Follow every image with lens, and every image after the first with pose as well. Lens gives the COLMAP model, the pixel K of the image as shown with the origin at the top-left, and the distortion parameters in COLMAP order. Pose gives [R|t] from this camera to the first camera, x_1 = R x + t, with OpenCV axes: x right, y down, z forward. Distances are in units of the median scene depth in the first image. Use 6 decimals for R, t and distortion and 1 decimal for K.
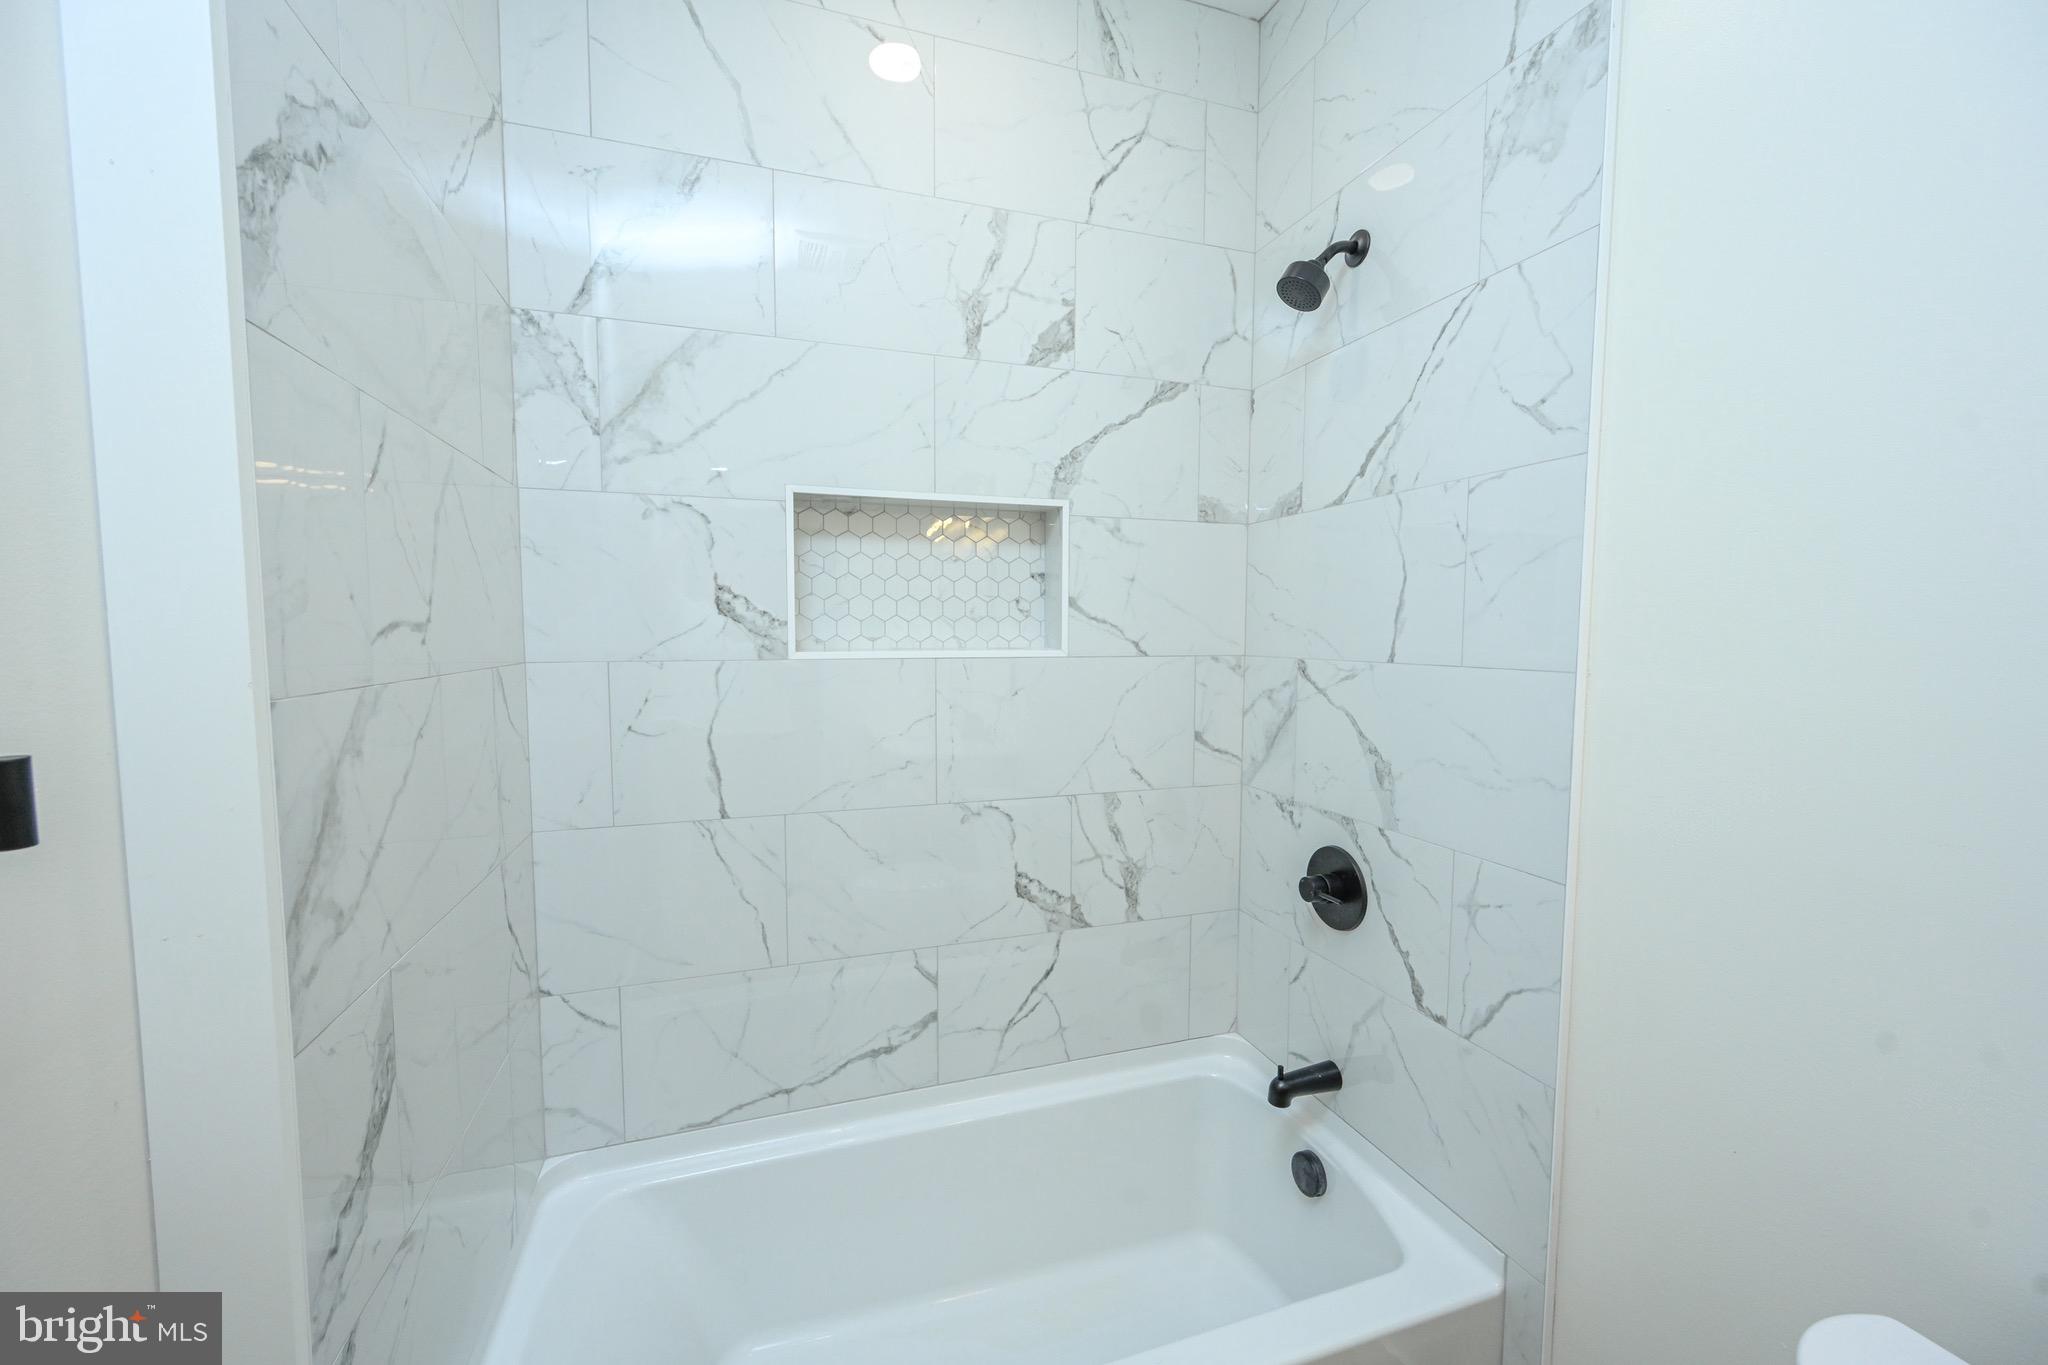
lens RADIAL K [[804.4, 0, 1026.4], [0, 804.4, 685.3], [0, 0, 1]] dist [-0.002169, 0.000487]
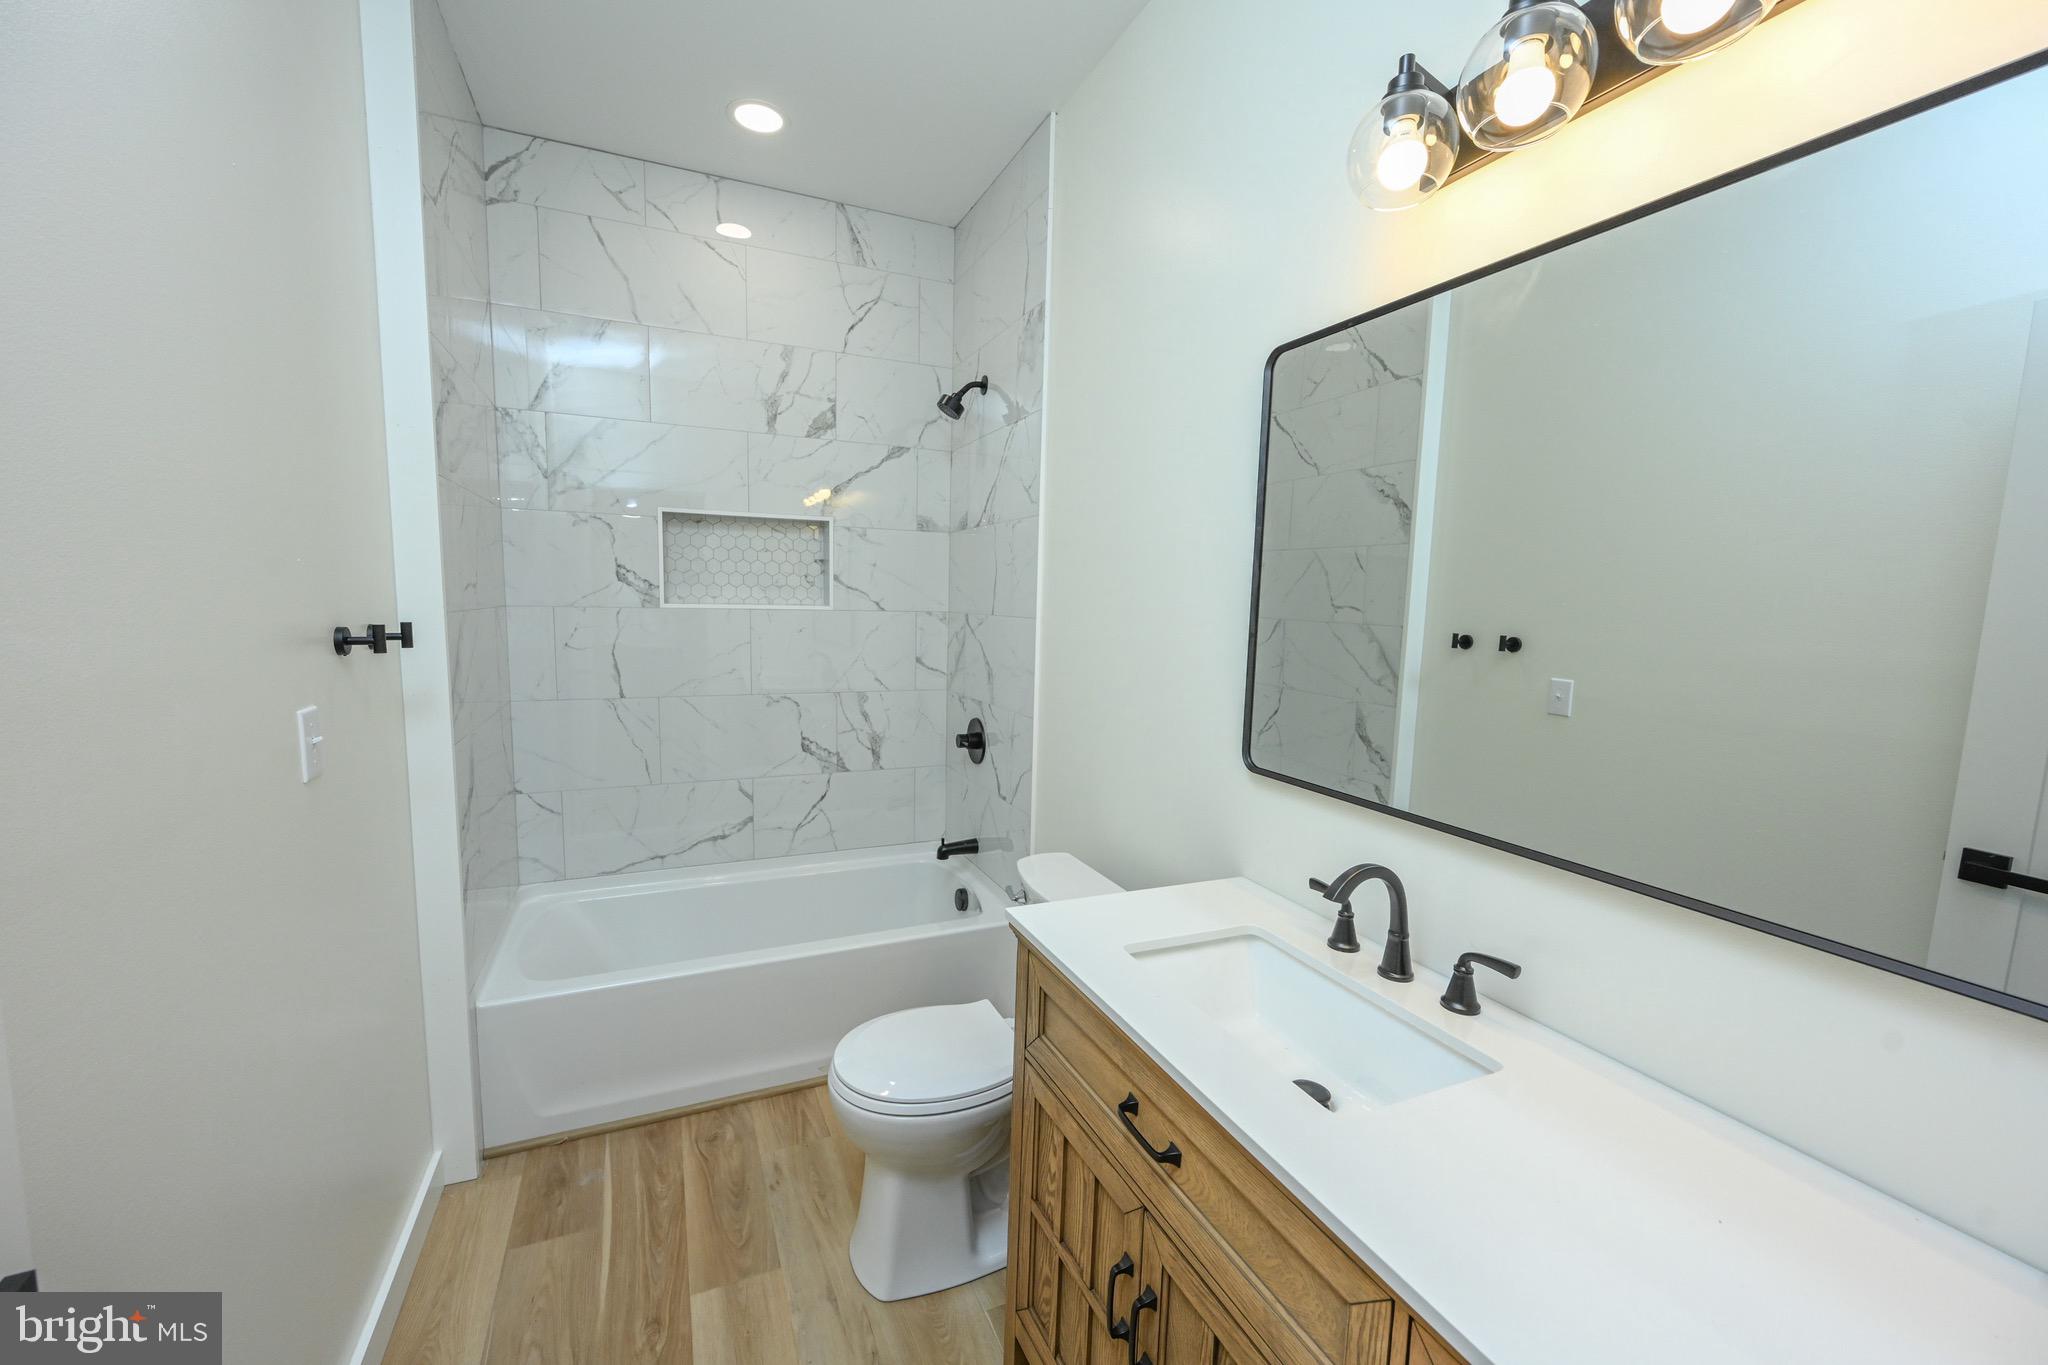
lens RADIAL K [[812.7, 0, 1020.8], [0, 812.7, 689.7], [0, 0, 1]] dist [0.000103, 0.000376]
pose [[0.995915, 0.010078, 0.089732, 0.302258], [-0.014141, 0.998898, 0.044758, 0.051311], [-0.089182, -0.045844, 0.994960, -0.768345]]
